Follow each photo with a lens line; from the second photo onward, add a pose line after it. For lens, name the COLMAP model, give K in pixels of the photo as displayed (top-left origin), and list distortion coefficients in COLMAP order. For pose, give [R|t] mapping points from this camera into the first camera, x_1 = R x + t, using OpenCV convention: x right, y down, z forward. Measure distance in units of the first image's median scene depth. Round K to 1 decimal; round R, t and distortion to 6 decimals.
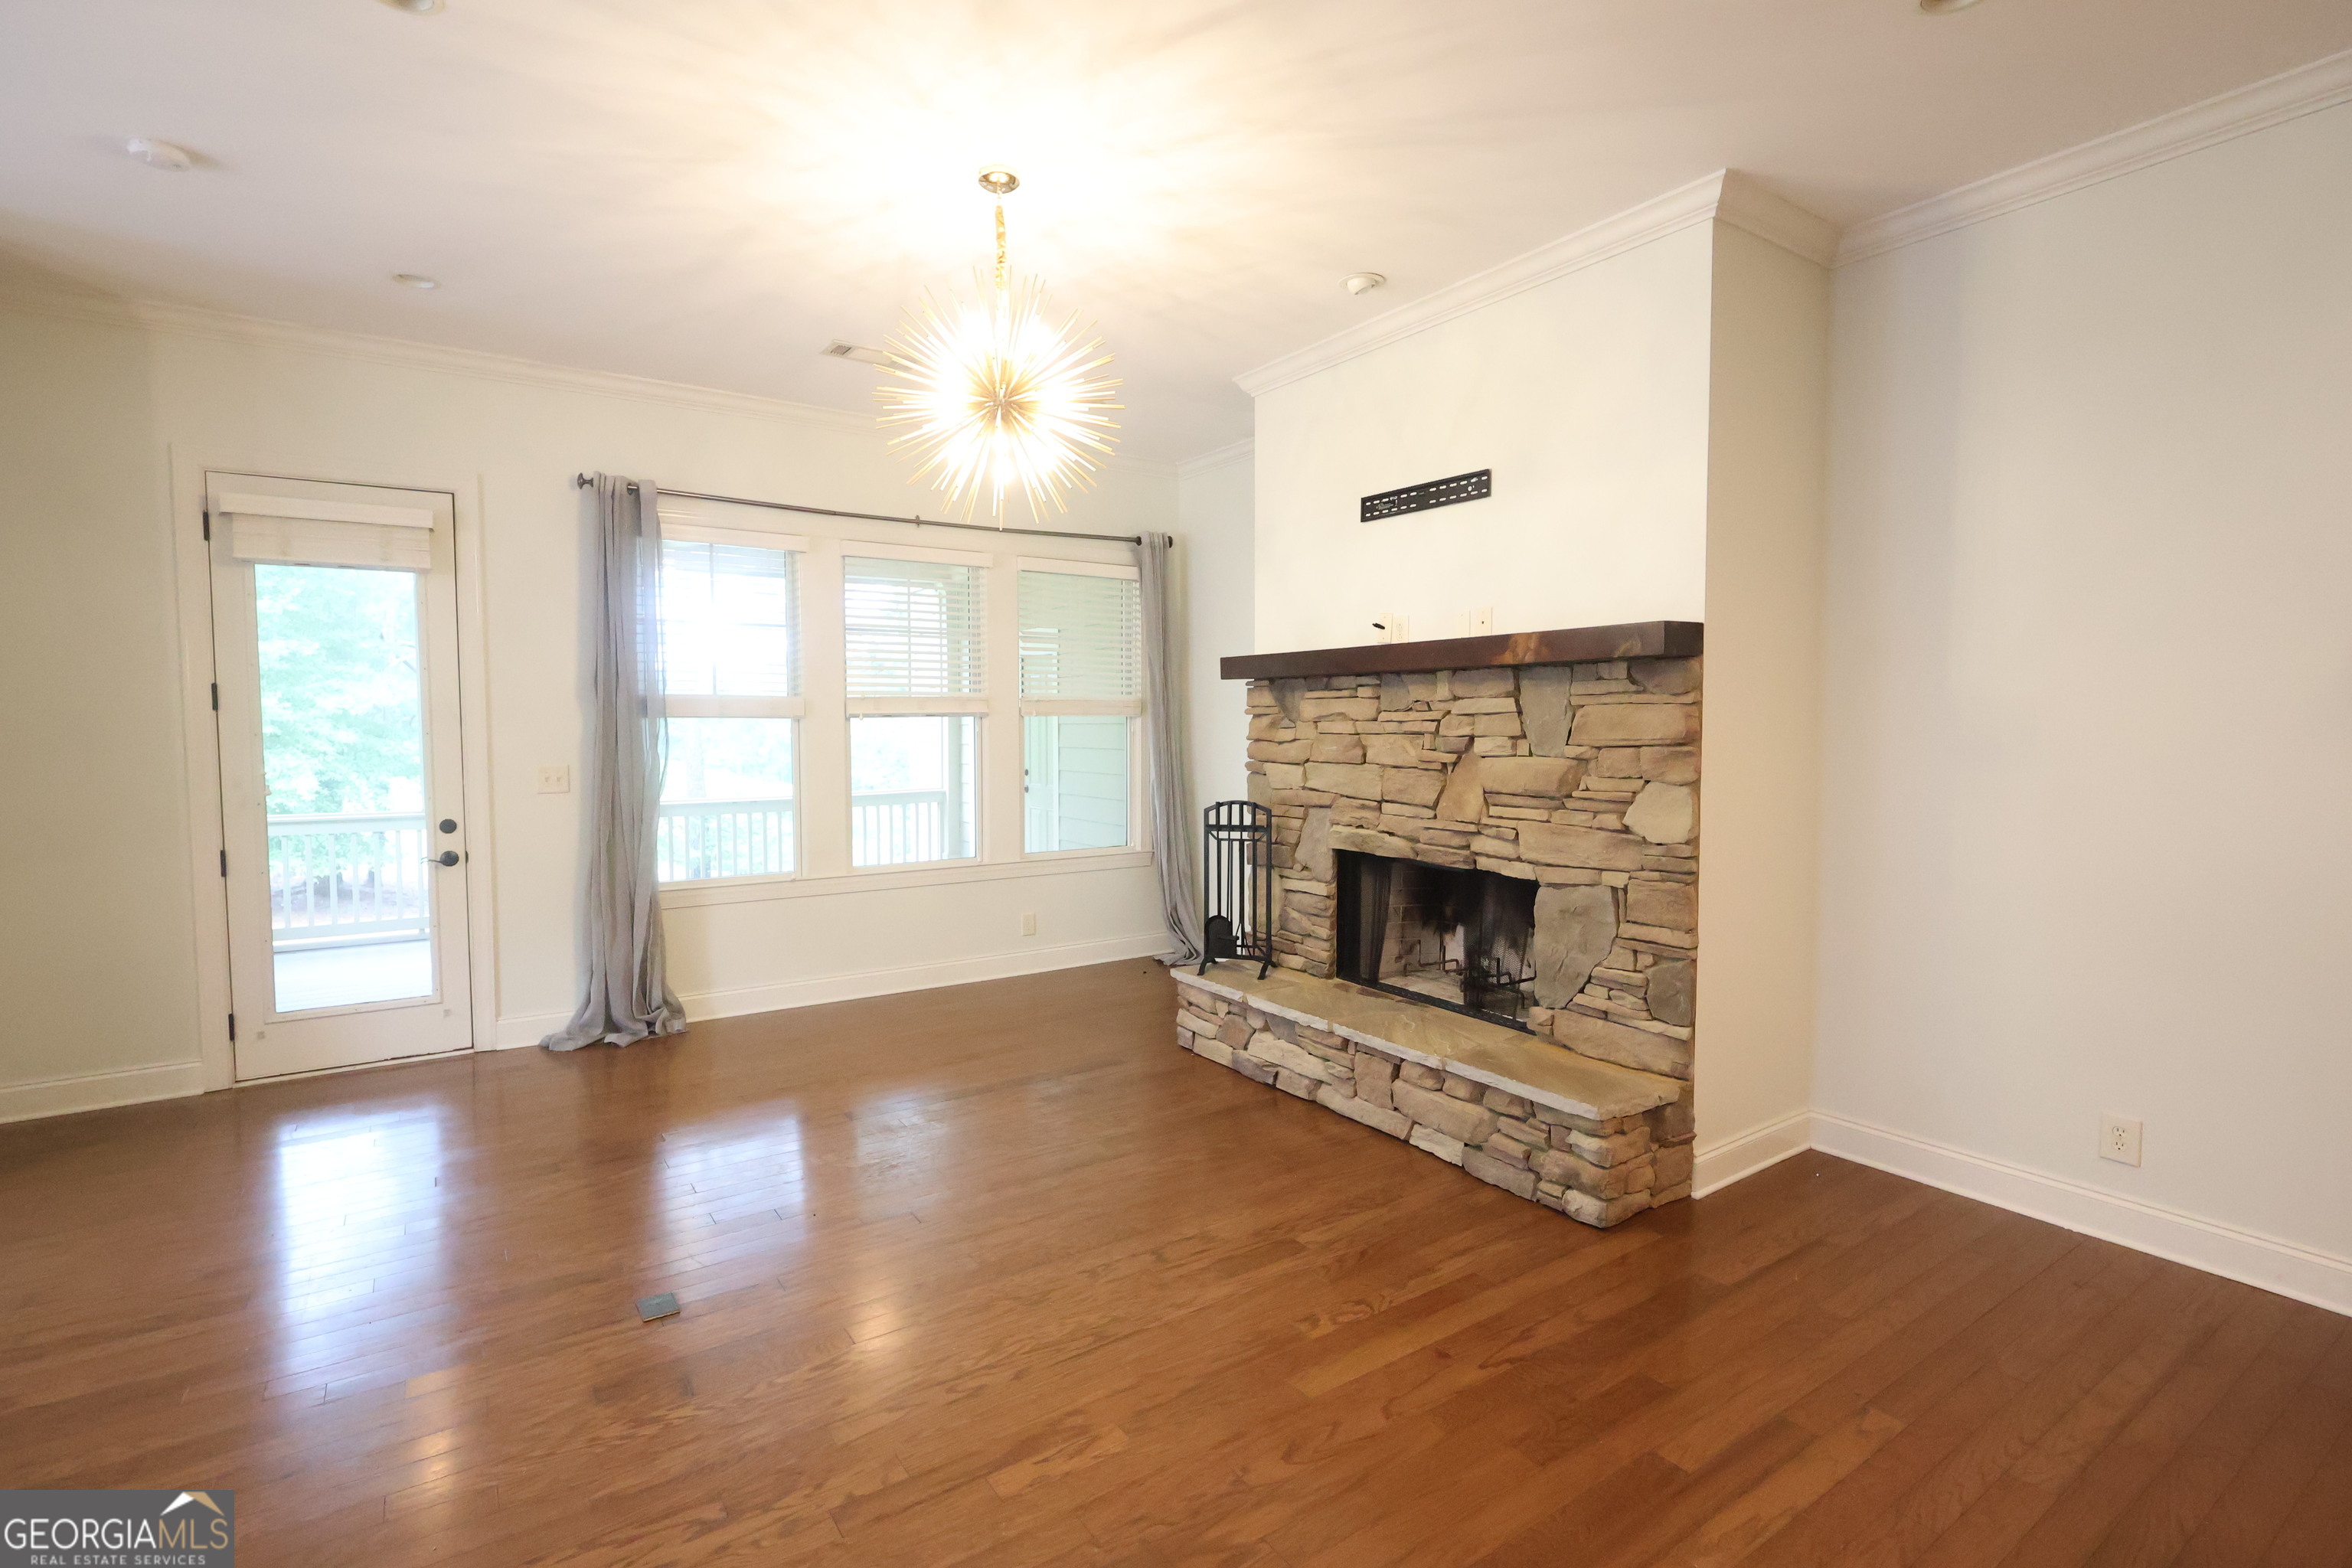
lens RADIAL K [[1086.9, 0, 1153.8], [0, 1086.9, 776.0], [0, 0, 1]] dist [-0.001829, 0.002489]
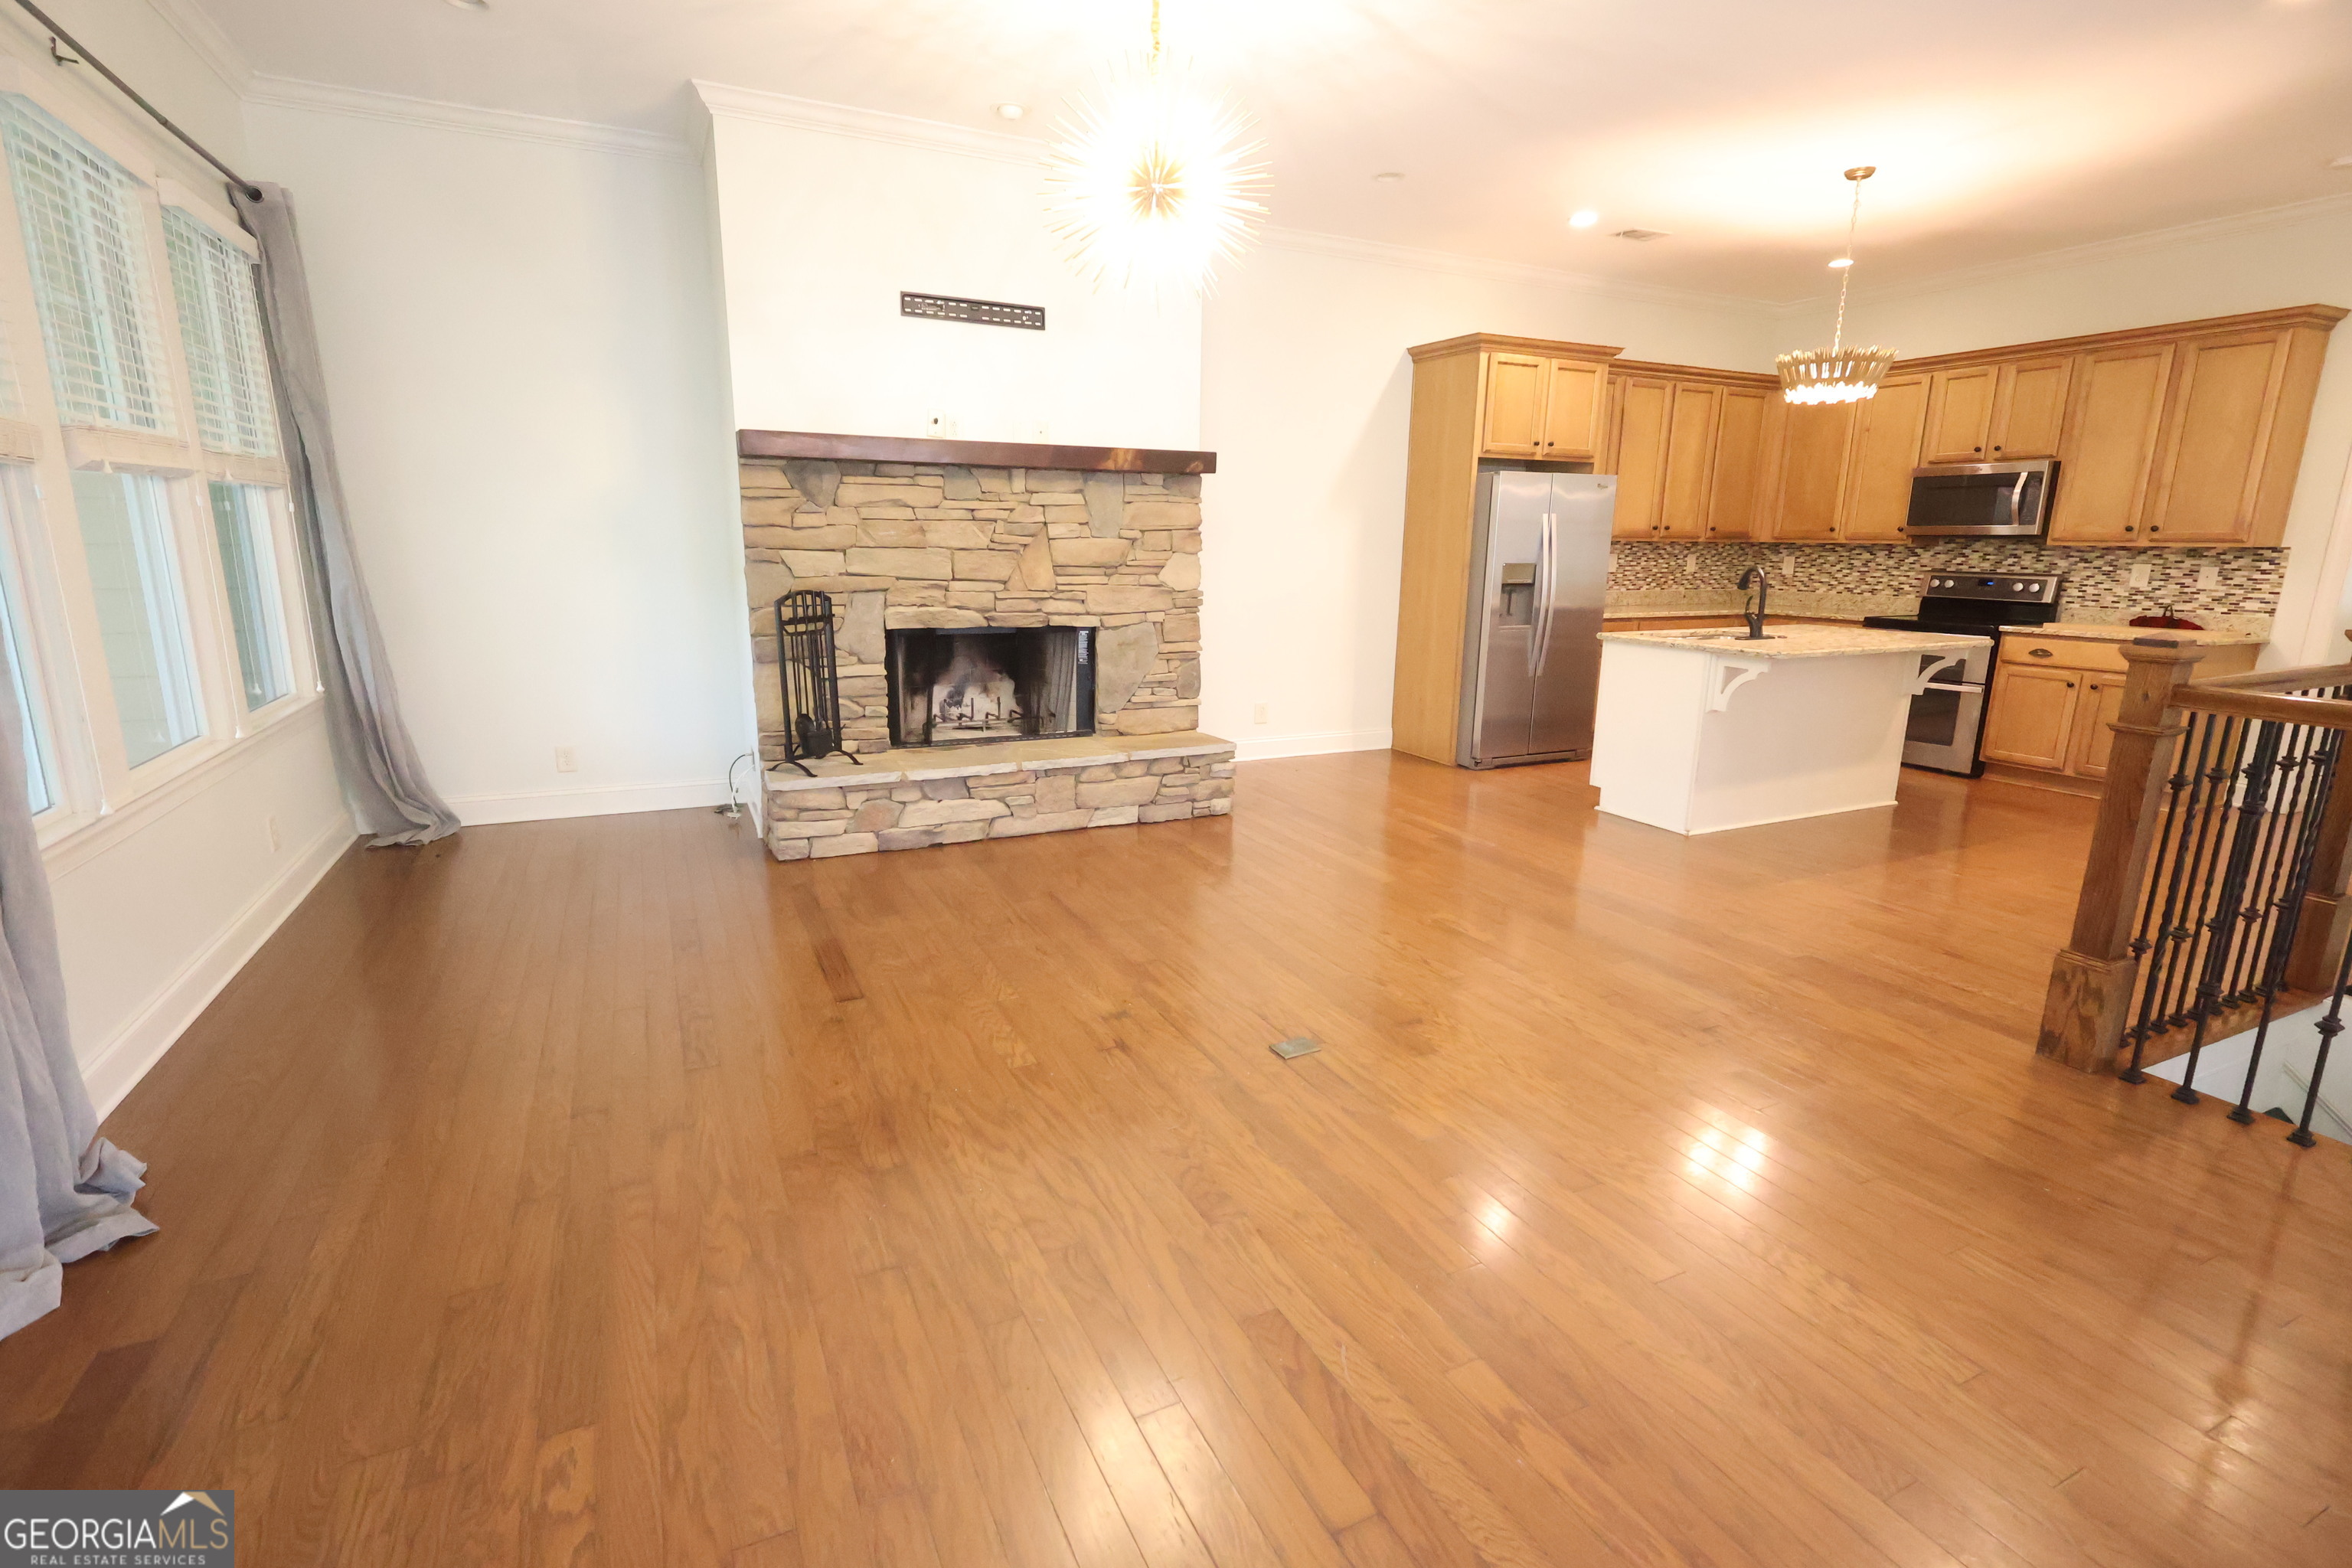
lens RADIAL K [[1086.9, 0, 1173.6], [0, 1086.9, 779.0], [0, 0, 1]] dist [-0.001829, 0.002489]
pose [[0.141522, -0.213520, 0.966634, -0.999389], [0.037945, 0.976914, 0.210236, -0.004615], [-0.989208, 0.006926, 0.146357, 0.654223]]
